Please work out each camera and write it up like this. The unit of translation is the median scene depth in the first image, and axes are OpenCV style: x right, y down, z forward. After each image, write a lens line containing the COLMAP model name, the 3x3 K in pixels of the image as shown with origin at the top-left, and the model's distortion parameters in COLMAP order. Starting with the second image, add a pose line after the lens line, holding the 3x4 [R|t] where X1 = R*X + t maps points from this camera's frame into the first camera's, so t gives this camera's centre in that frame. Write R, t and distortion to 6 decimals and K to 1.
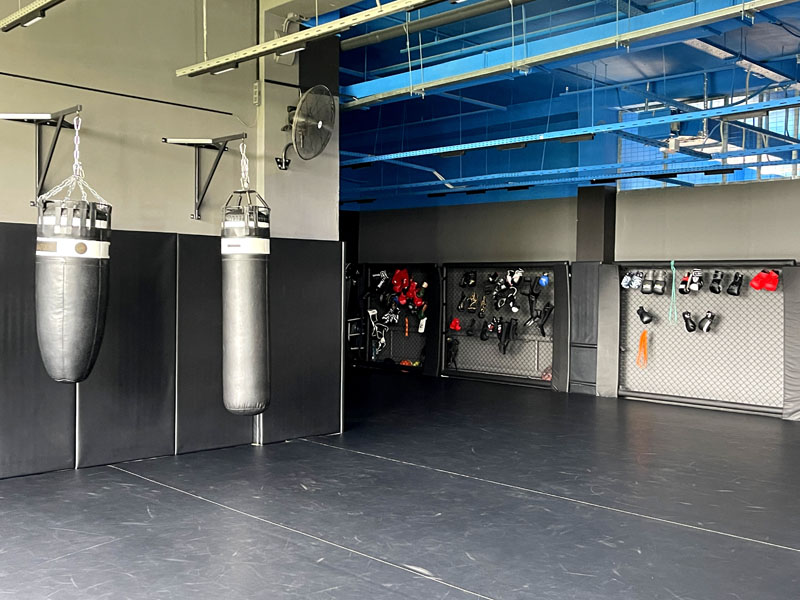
lens RADIAL K [[868.7, 0, 400.2], [0, 868.7, 300.2], [0, 0, 1]] dist [-0.002841, 0.000000]
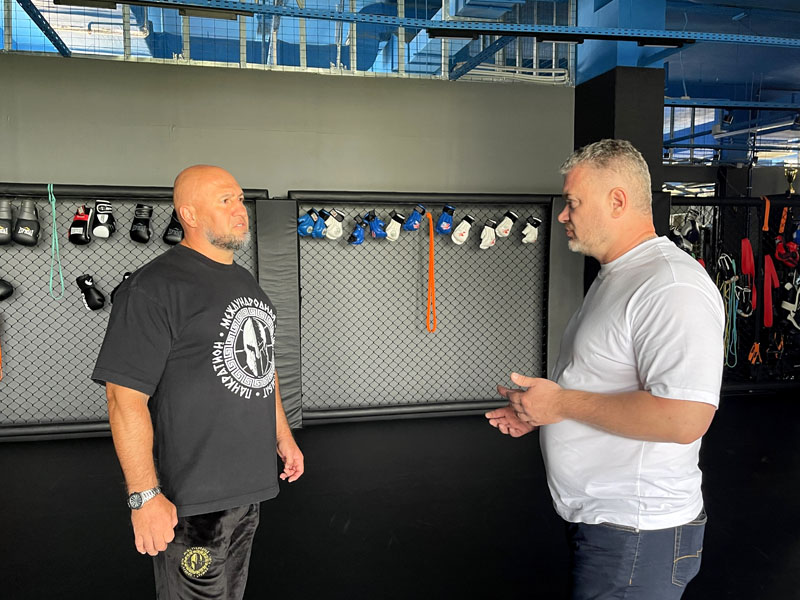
lens RADIAL K [[693.9, 0, 400.5], [0, 693.9, 301.1], [0, 0, 1]] dist [0.012982, 0.006490]
pose [[0.519160, -0.065254, 0.852182, 0.046547], [0.025706, 0.997822, 0.060746, 0.007714], [-0.854291, -0.009631, 0.519707, 0.585563]]
